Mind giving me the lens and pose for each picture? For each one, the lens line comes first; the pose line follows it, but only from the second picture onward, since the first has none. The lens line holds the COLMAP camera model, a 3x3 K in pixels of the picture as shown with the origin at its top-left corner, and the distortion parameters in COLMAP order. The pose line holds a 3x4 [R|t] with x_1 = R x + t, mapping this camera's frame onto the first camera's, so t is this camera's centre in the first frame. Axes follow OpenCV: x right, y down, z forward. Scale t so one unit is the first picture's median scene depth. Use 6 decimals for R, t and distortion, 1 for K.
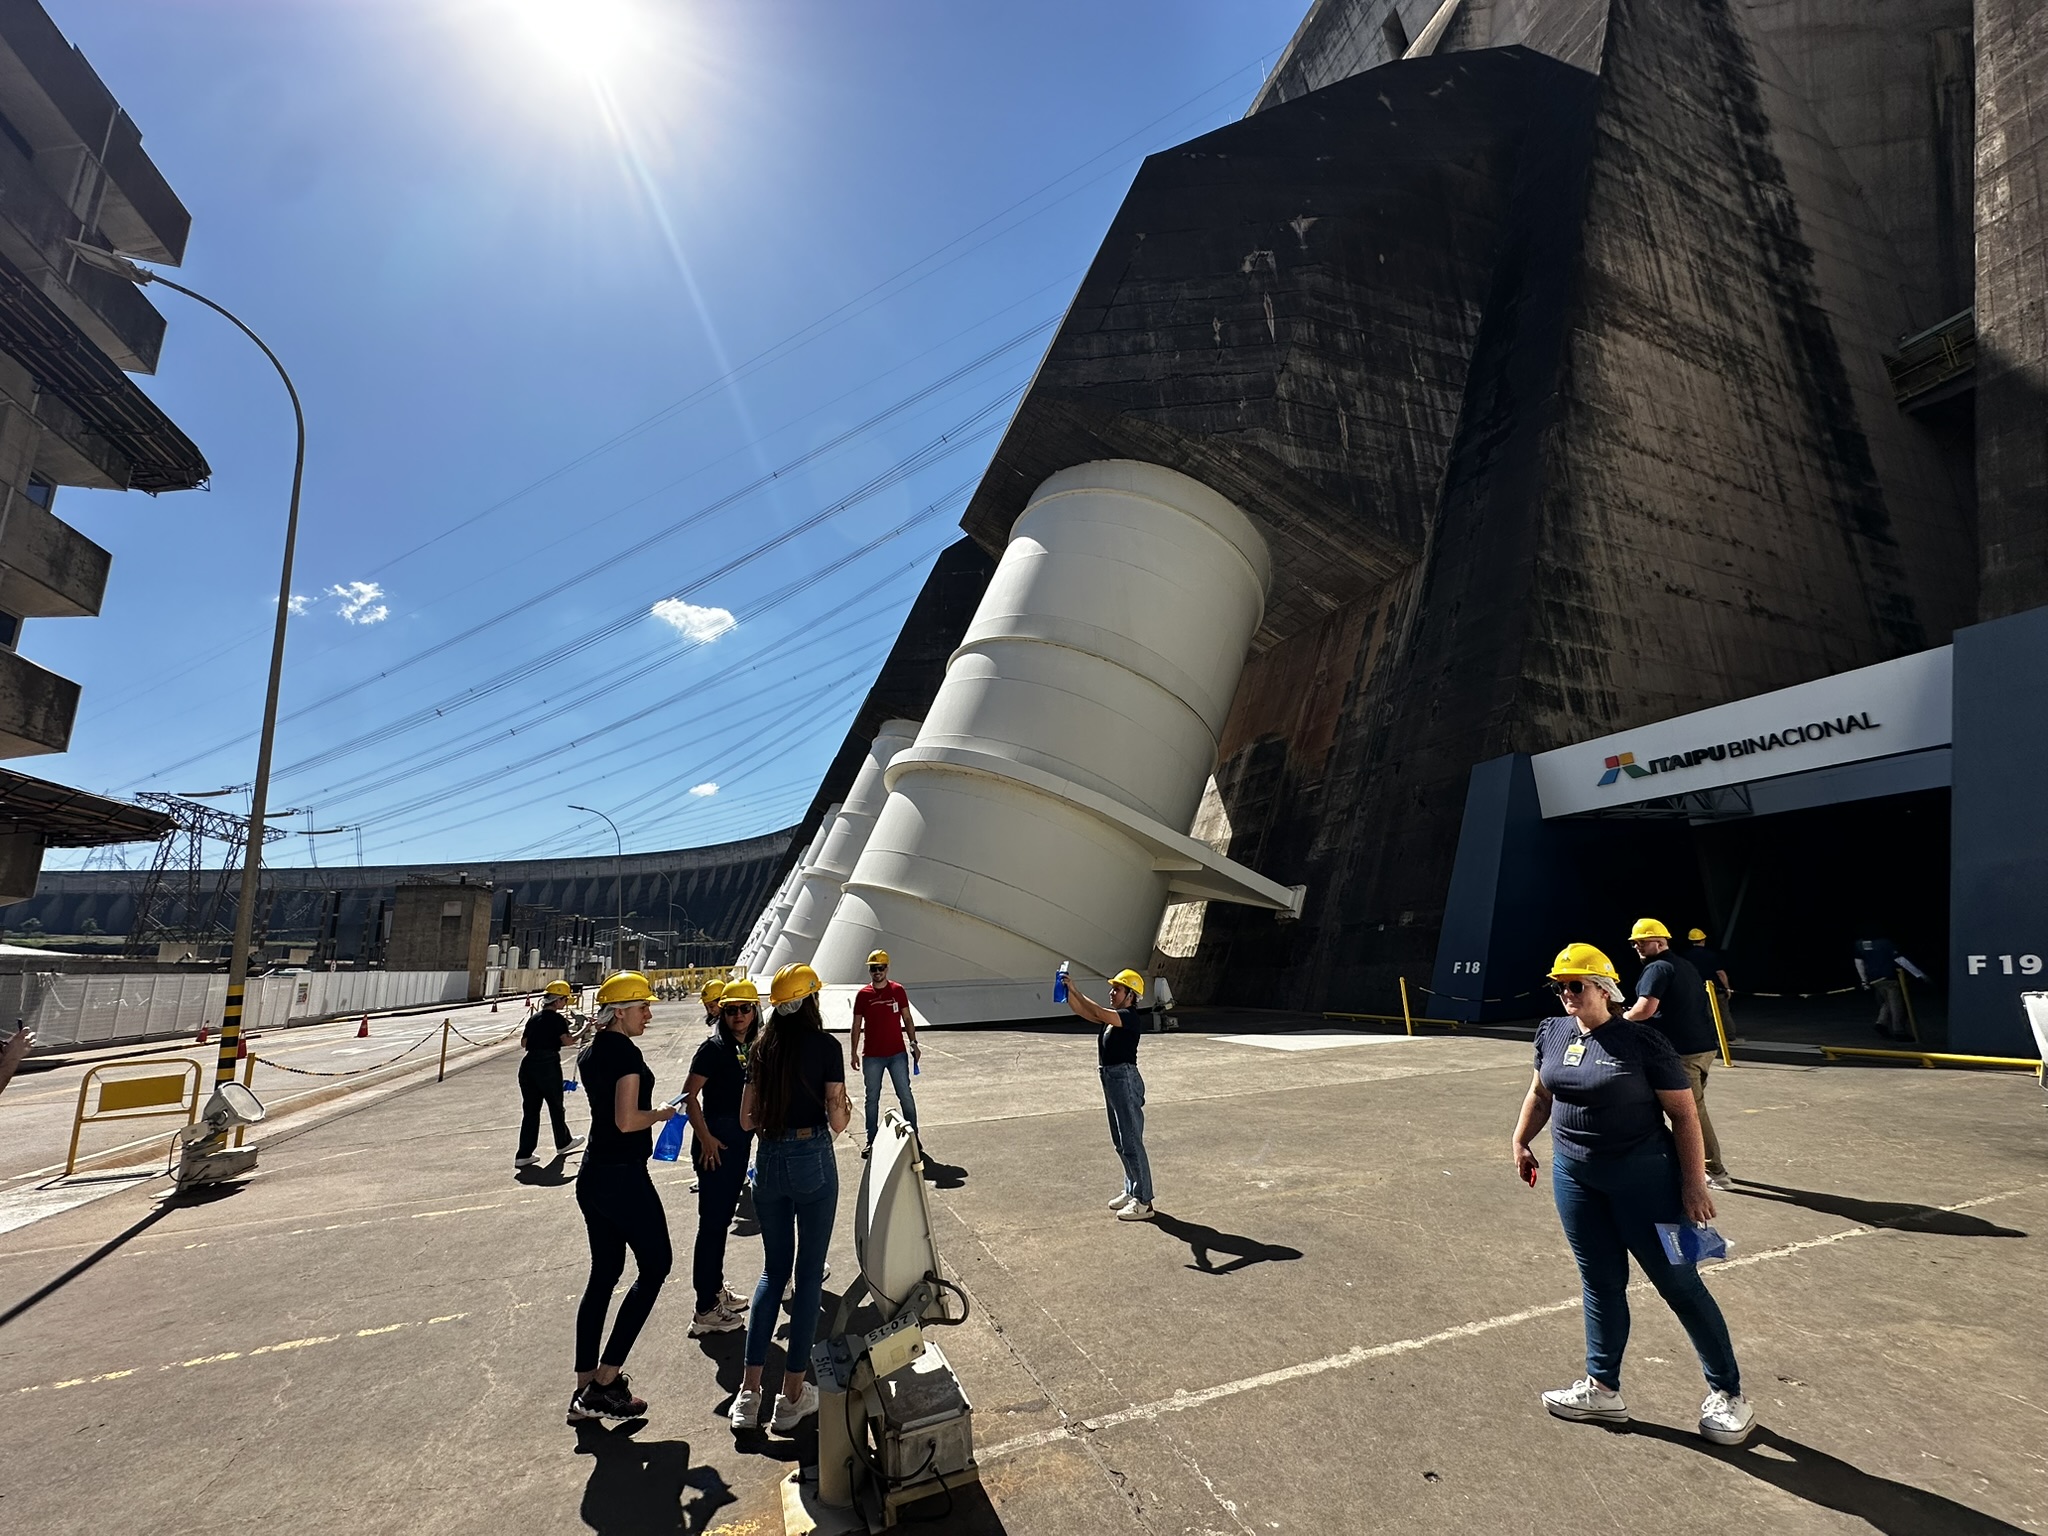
lens RADIAL K [[820.0, 0, 1025.7], [0, 820.0, 767.6], [0, 0, 1]] dist [-0.002773, 0.000149]
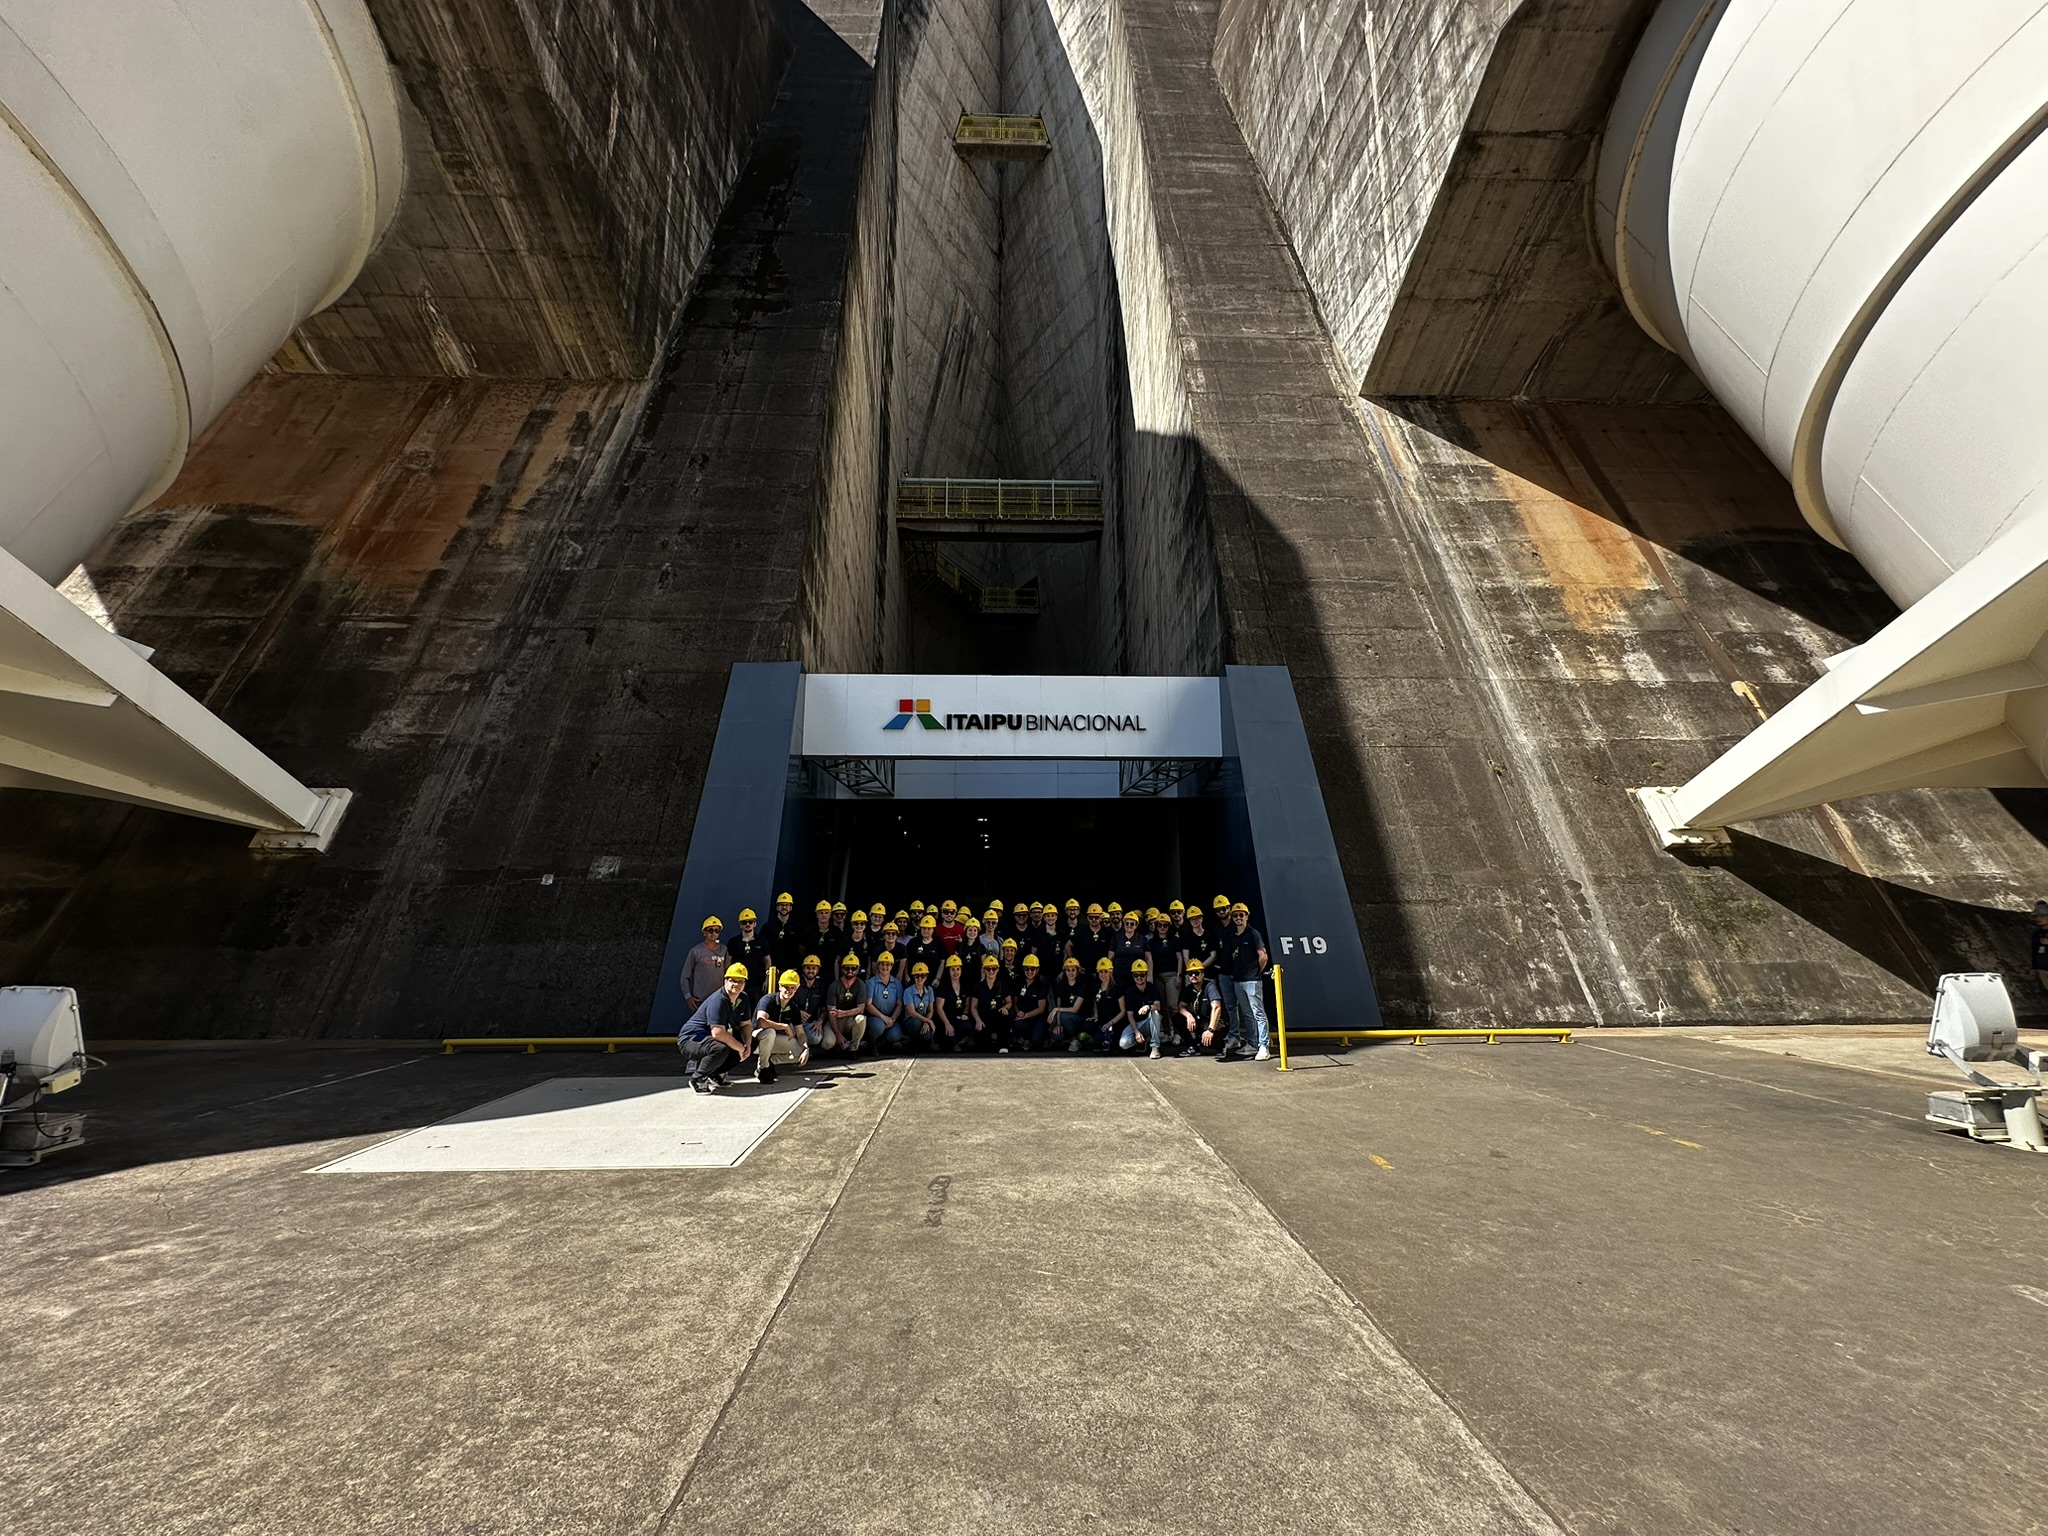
lens RADIAL K [[820.0, 0, 1025.7], [0, 820.0, 767.6], [0, 0, 1]] dist [-0.002773, 0.000149]
pose [[0.302449, 0.202631, 0.931378, -0.013487], [-0.226105, 0.964504, -0.136415, 0.093967], [-0.925960, -0.169331, 0.337529, 0.391337]]
